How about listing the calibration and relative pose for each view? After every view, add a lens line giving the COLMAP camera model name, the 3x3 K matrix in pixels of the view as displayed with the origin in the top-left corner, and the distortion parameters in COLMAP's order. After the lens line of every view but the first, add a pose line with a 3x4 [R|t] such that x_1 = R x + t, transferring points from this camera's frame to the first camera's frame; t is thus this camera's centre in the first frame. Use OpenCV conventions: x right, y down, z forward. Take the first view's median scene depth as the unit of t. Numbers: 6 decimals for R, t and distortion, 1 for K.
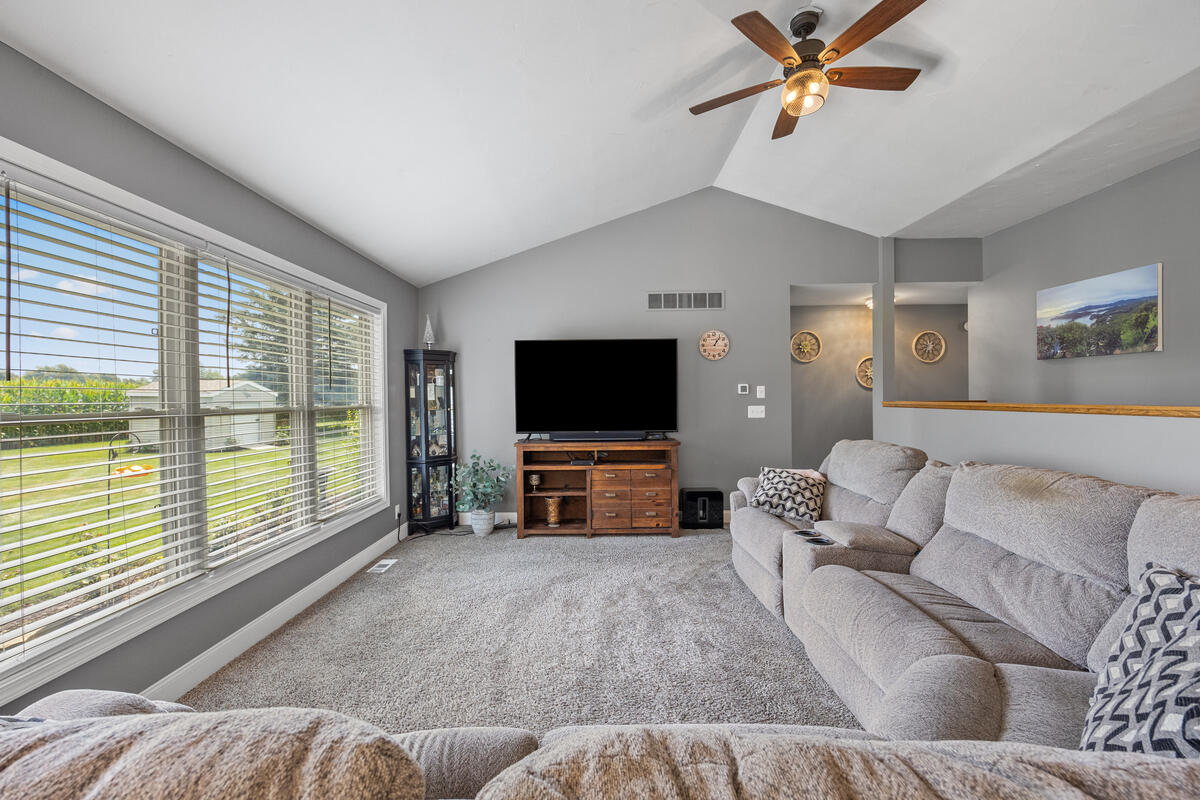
lens RADIAL K [[484.0, 0, 598.5], [0, 484.0, 394.8], [0, 0, 1]] dist [0.004303, 0.000301]
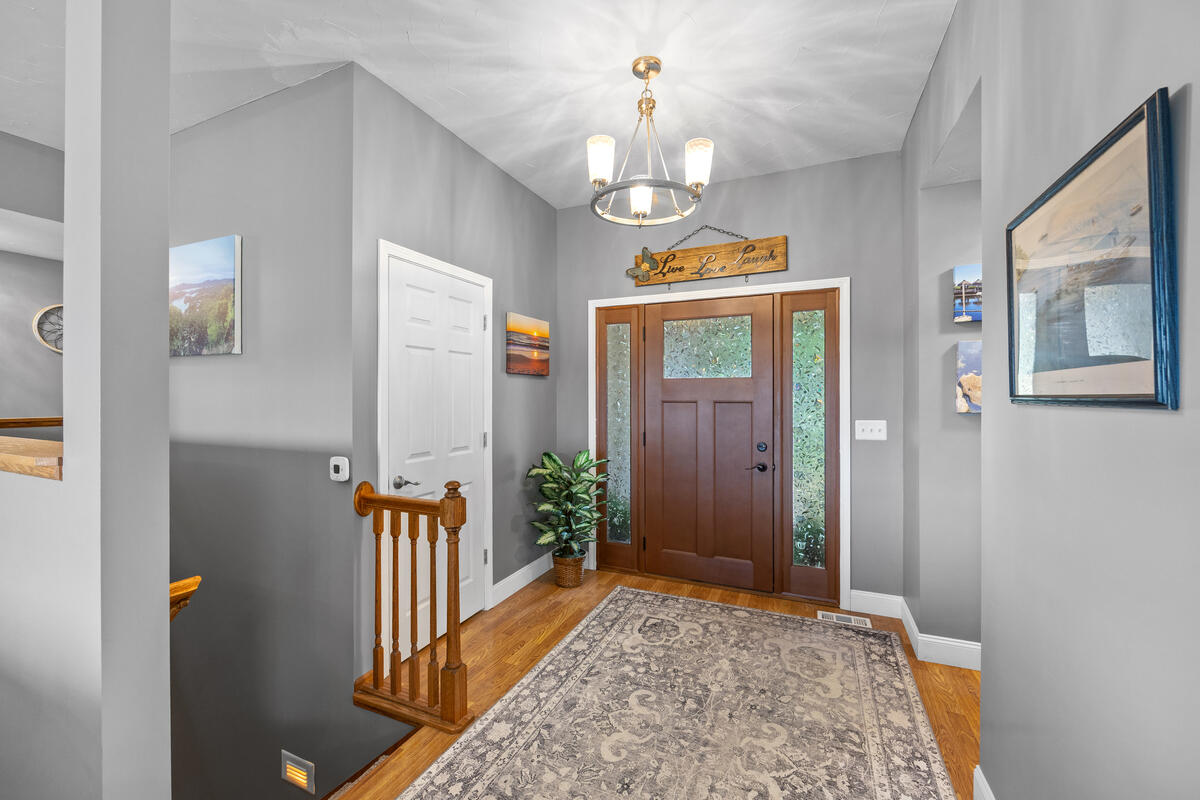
lens RADIAL K [[484.0, 0, 598.8], [0, 484.0, 392.7], [0, 0, 1]] dist [0.004303, 0.000301]
pose [[0.425124, 0.014958, 0.905012, 0.675340], [-0.009673, 0.999881, -0.011982, -0.025180], [-0.905084, -0.003660, 0.425218, 0.173317]]
